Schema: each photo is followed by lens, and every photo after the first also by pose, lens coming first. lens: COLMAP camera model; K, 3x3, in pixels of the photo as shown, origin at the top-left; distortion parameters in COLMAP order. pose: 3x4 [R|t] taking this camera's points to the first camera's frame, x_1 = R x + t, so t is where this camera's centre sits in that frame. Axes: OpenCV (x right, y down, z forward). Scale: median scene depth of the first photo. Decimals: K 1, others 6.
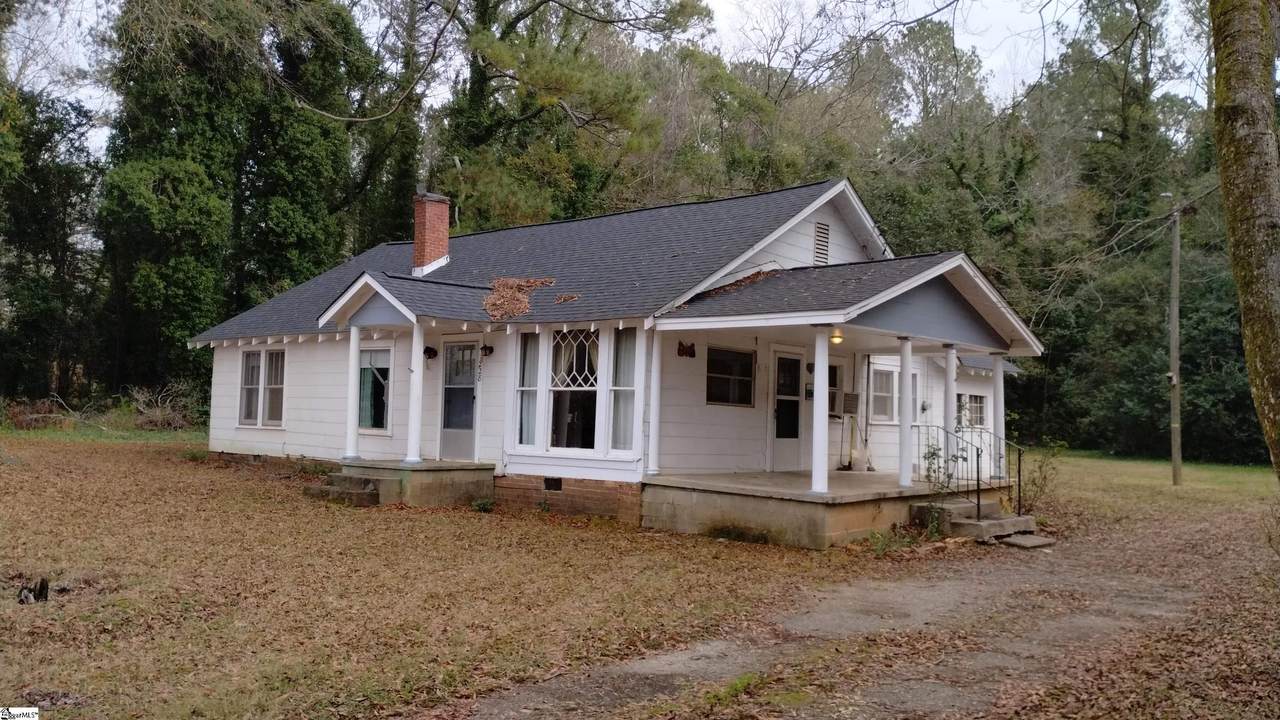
lens RADIAL K [[1048.5, 0, 640.0], [0, 1048.5, 360.0], [0, 0, 1]] dist [0.096064, 0.001206]
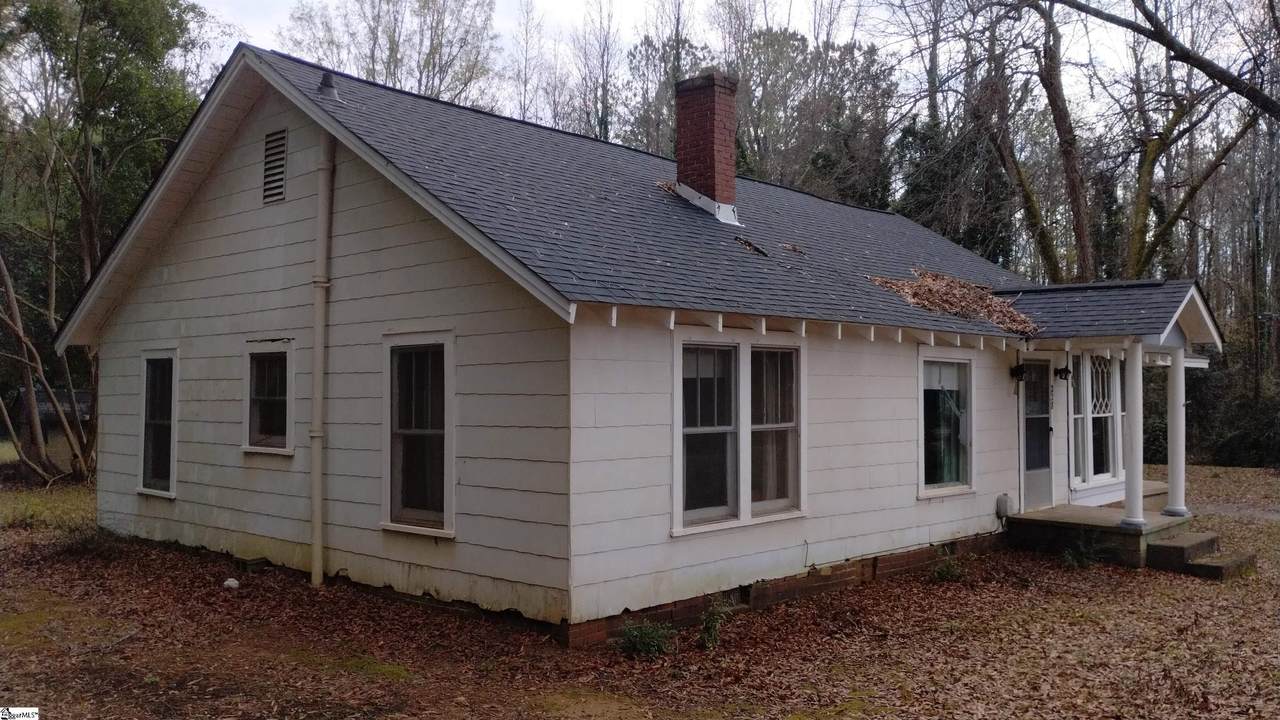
lens RADIAL K [[1048.5, 0, 640.0], [0, 1048.5, 360.0], [0, 0, 1]] dist [0.096064, 0.001206]
pose [[0.024730, 0.016601, 0.999556, -1.033128], [-0.041142, 0.999032, -0.015574, 0.007408], [-0.998847, -0.040738, 0.025389, 1.349881]]
